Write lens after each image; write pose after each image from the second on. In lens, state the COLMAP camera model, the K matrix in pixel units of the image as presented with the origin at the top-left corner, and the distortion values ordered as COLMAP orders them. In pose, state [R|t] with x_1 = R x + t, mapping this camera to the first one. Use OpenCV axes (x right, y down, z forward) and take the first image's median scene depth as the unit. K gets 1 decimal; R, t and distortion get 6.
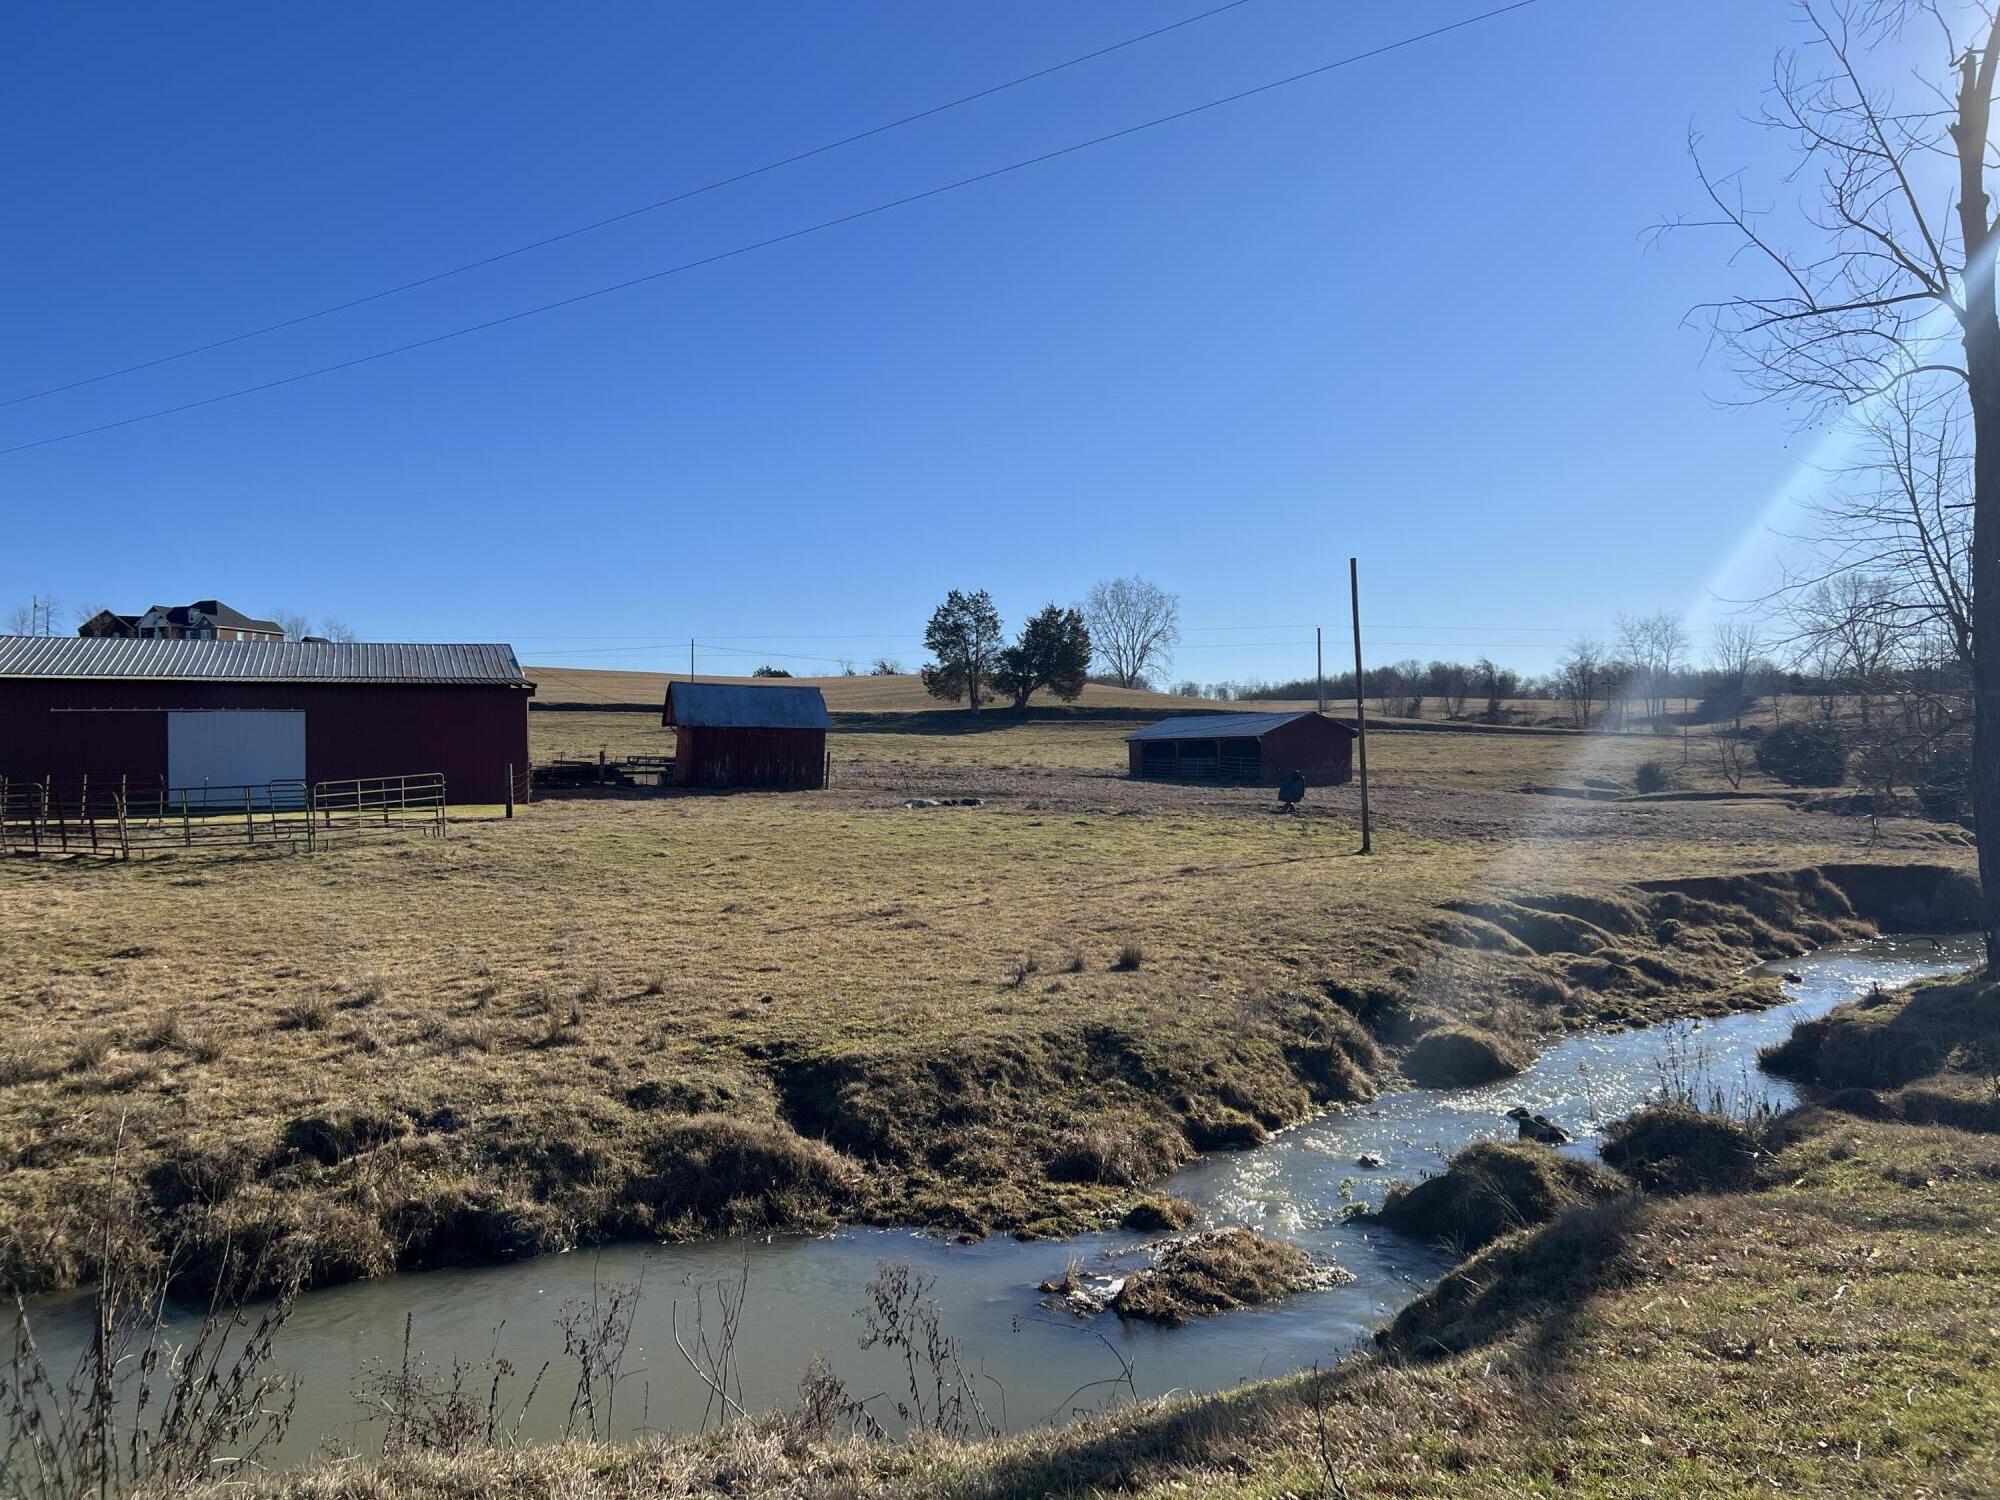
lens RADIAL K [[1505.5, 0, 986.6], [0, 1505.5, 744.3], [0, 0, 1]] dist [0.055404, -0.058855]
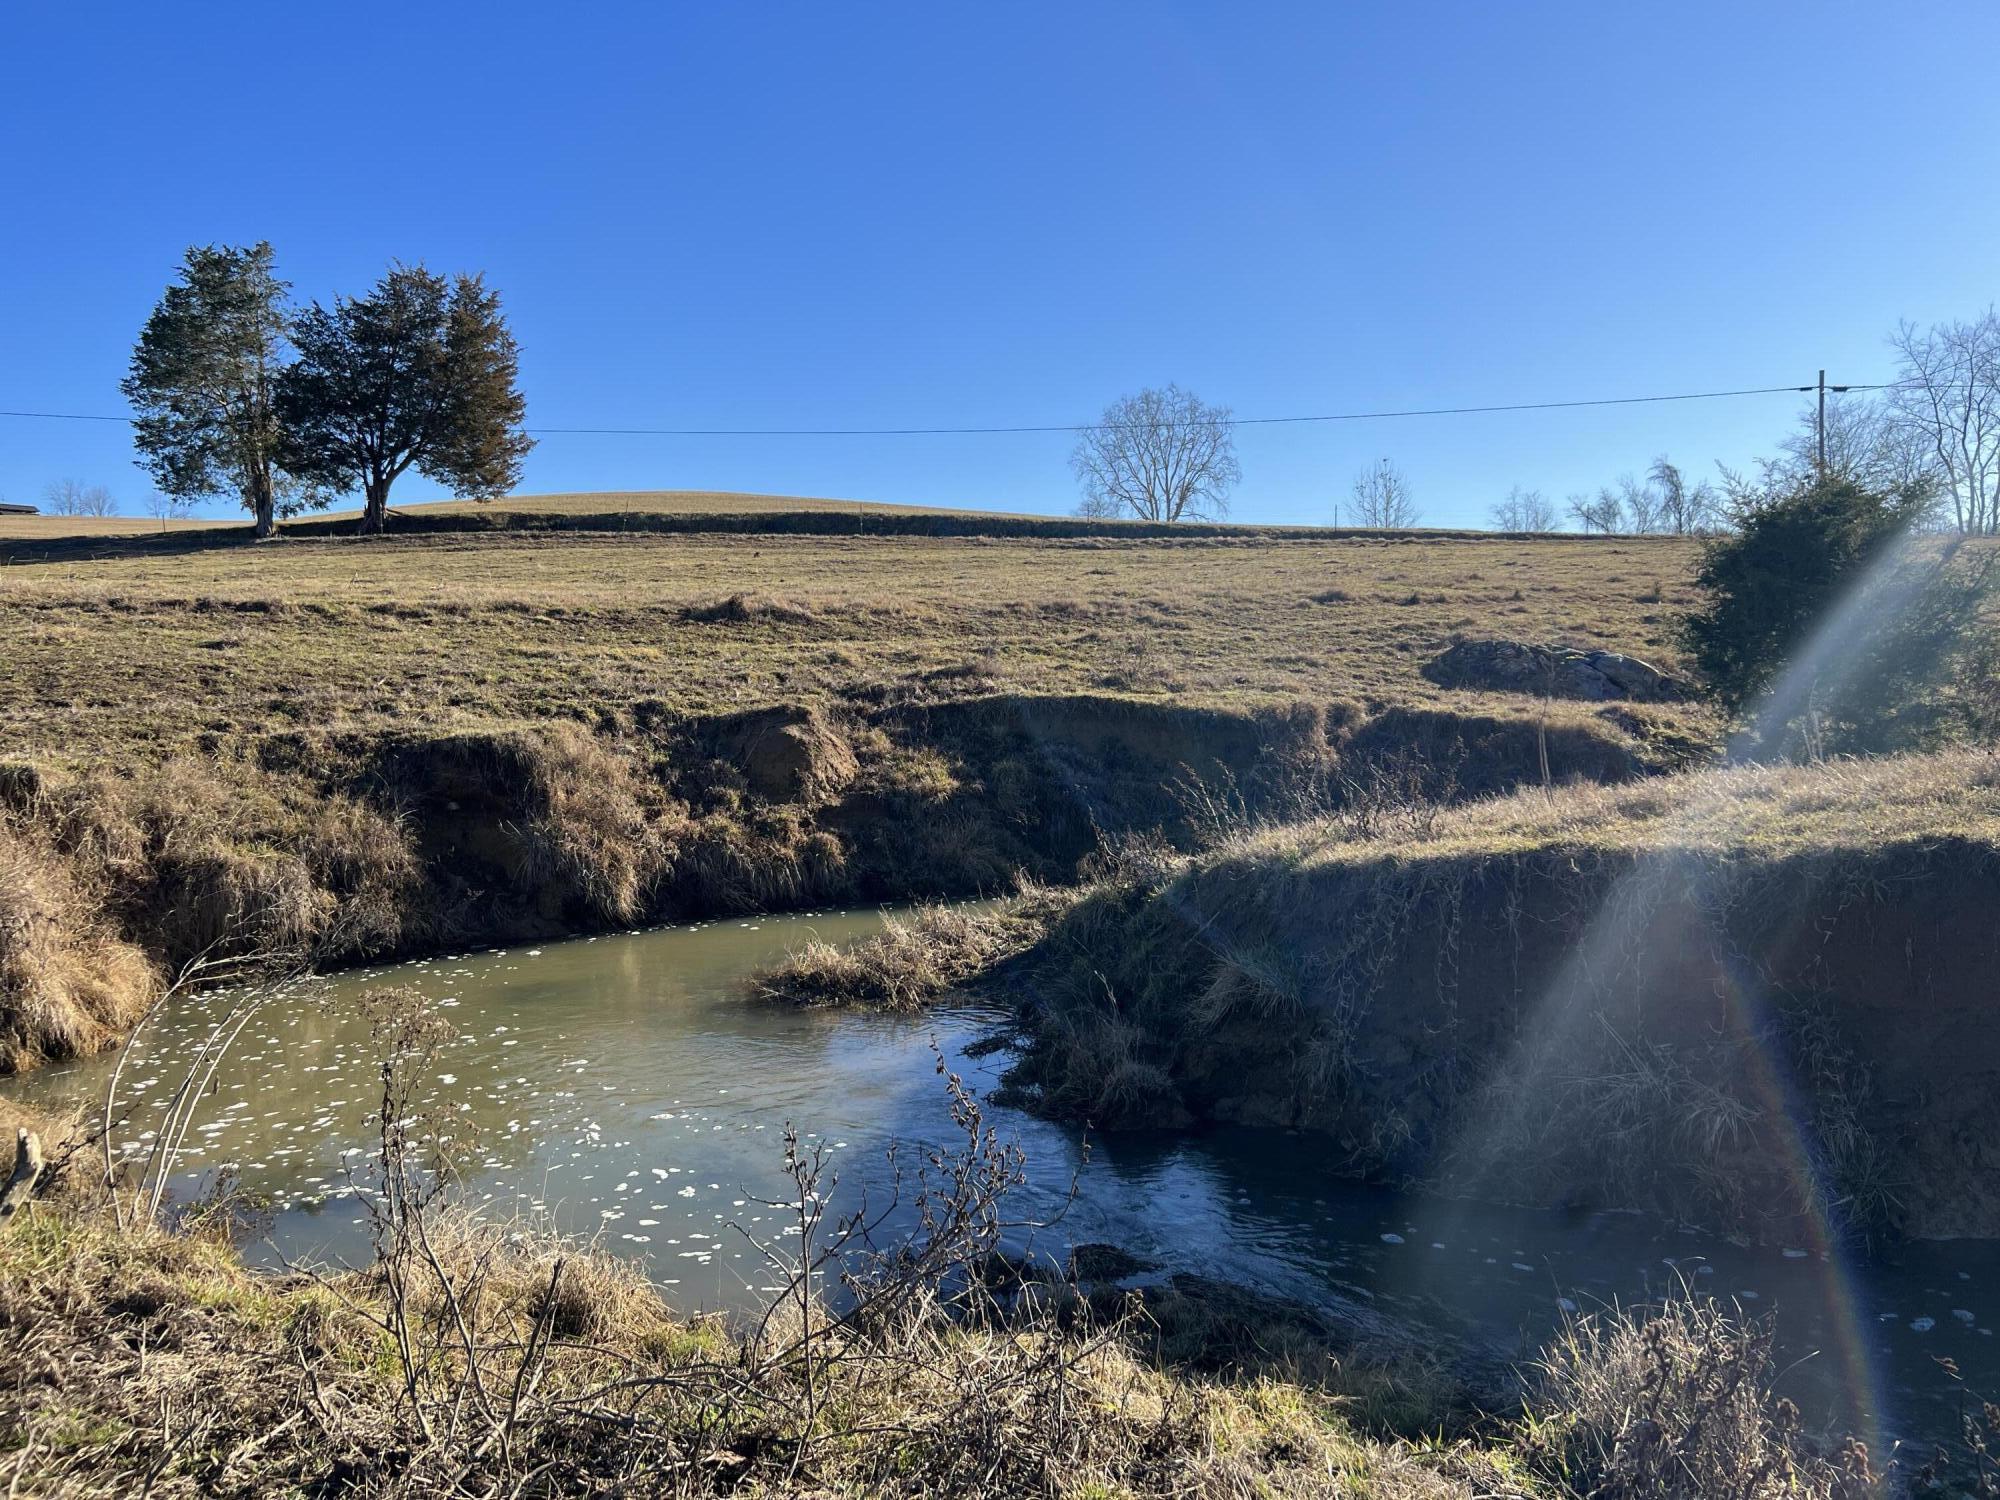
lens RADIAL K [[1505.5, 0, 997.9], [0, 1505.5, 753.8], [0, 0, 1]] dist [0.055404, -0.058855]
pose [[0.985034, -0.019207, -0.171289, 0.274019], [0.030502, 0.997512, 0.063555, 0.021333], [0.169642, -0.067829, 0.983169, 0.591004]]
